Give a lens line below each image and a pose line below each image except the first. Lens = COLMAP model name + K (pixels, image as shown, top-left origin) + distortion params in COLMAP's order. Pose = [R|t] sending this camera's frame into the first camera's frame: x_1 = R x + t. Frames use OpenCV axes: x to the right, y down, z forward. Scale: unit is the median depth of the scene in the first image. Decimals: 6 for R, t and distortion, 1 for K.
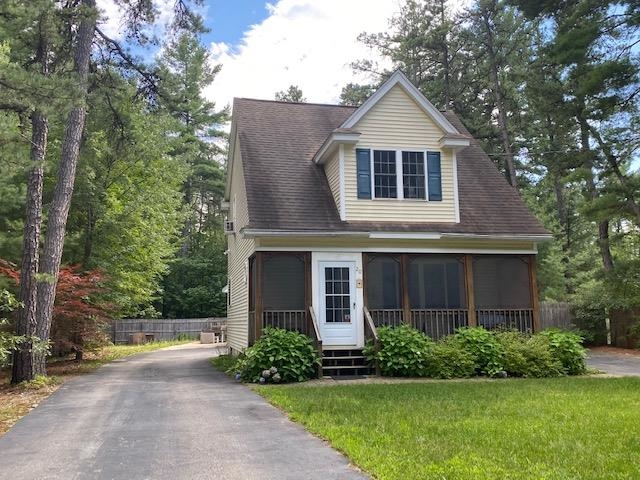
lens RADIAL K [[599.7, 0, 320.0], [0, 599.7, 240.0], [0, 0, 1]] dist [0.192706, -0.549531]
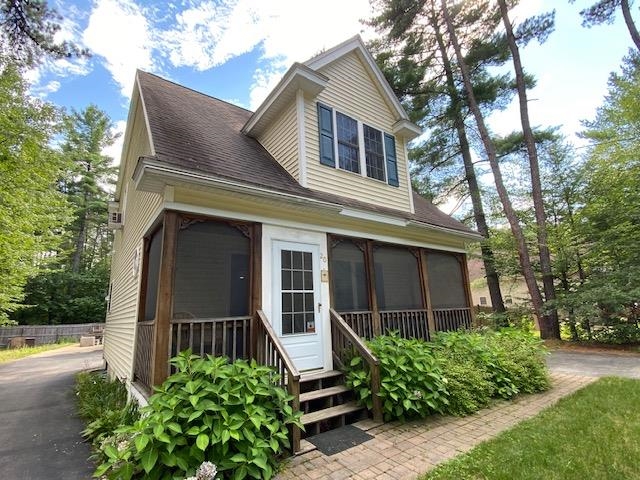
lens RADIAL K [[310.6, 0, 324.9], [0, 310.6, 247.8], [0, 0, 1]] dist [0.053342, -0.038129]
pose [[0.909583, 0.063523, 0.410638, -0.085101], [-0.027932, 0.995358, -0.092104, 0.071566], [-0.414582, 0.072307, 0.907135, 0.648308]]
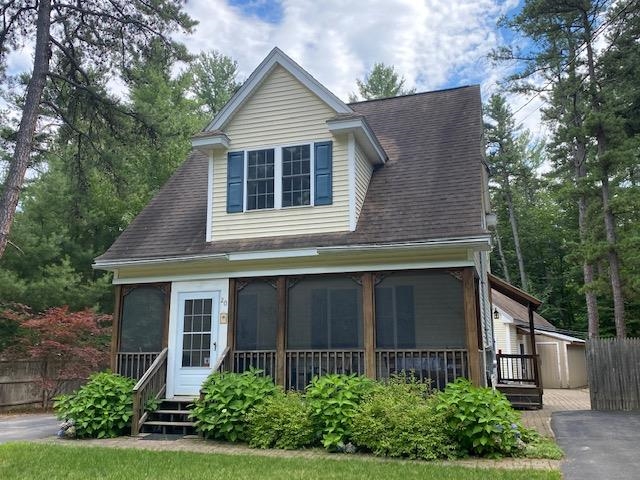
lens RADIAL K [[599.7, 0, 320.0], [0, 599.7, 240.0], [0, 0, 1]] dist [0.192706, -0.549531]
pose [[0.865119, -0.086297, -0.494087, 0.570582], [0.058437, 0.995721, -0.071591, 0.033249], [0.498150, 0.033062, 0.866460, 0.353616]]
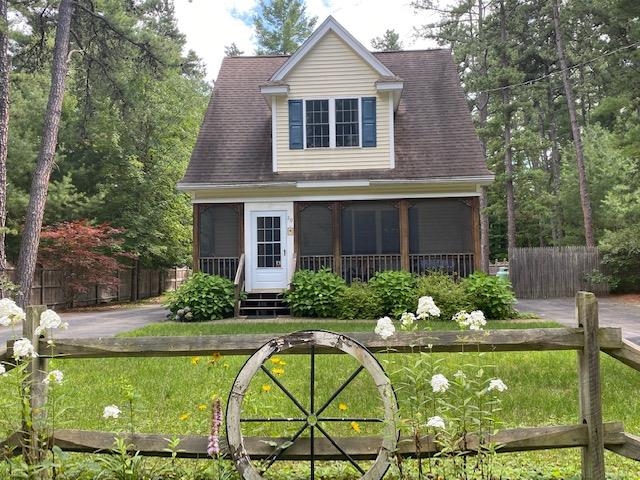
lens RADIAL K [[599.7, 0, 320.0], [0, 599.7, 240.0], [0, 0, 1]] dist [0.192706, -0.549531]
pose [[0.962422, -0.015132, -0.271135, 0.390862], [0.037431, 0.996308, 0.077260, 0.008225], [0.268965, -0.084506, 0.959436, 0.003771]]
